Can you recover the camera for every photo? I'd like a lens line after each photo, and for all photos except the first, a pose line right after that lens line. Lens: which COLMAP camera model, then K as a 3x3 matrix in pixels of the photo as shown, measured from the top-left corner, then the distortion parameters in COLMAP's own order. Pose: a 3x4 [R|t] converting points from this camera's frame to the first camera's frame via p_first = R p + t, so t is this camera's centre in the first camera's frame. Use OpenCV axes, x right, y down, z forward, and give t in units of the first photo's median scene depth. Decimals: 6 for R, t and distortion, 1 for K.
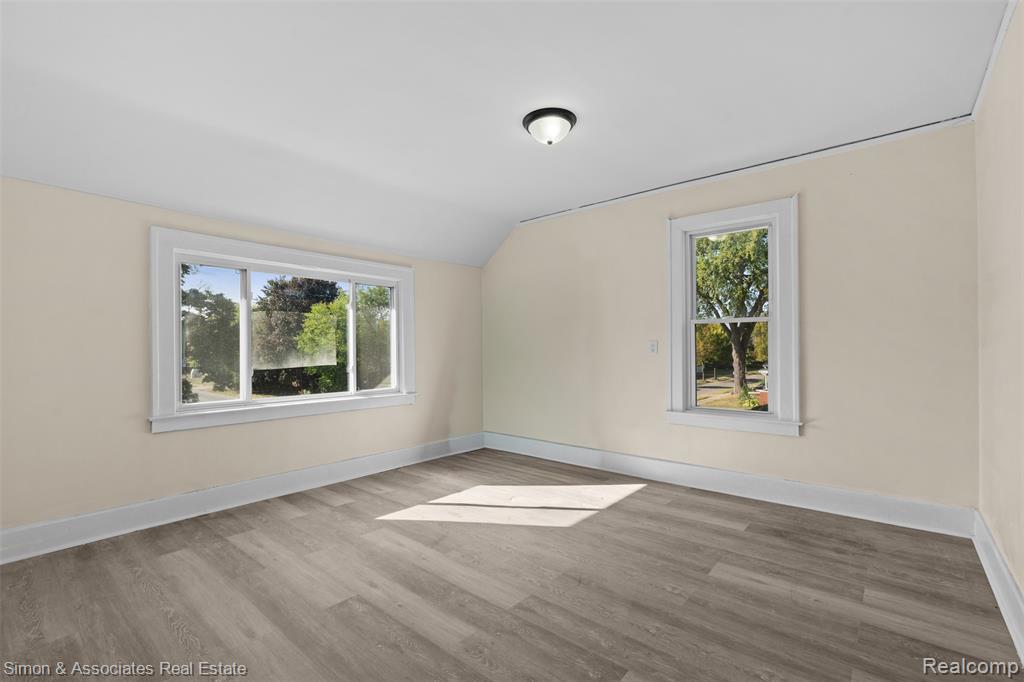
lens RADIAL K [[459.9, 0, 511.8], [0, 459.9, 345.5], [0, 0, 1]] dist [-0.004991, 0.000278]
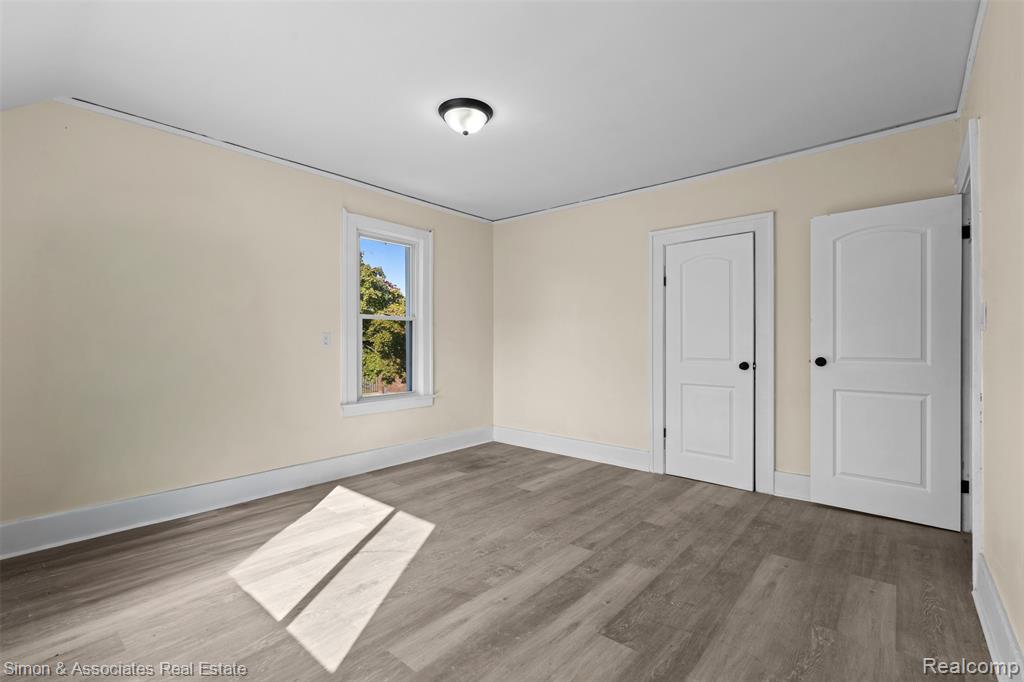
lens RADIAL K [[459.9, 0, 512.1], [0, 459.9, 342.7], [0, 0, 1]] dist [-0.004991, 0.000278]
pose [[-0.008008, 0.004948, 0.999956, -0.942445], [-0.008217, 0.999954, -0.005014, 0.015561], [-0.999934, -0.008257, -0.007967, 0.937510]]
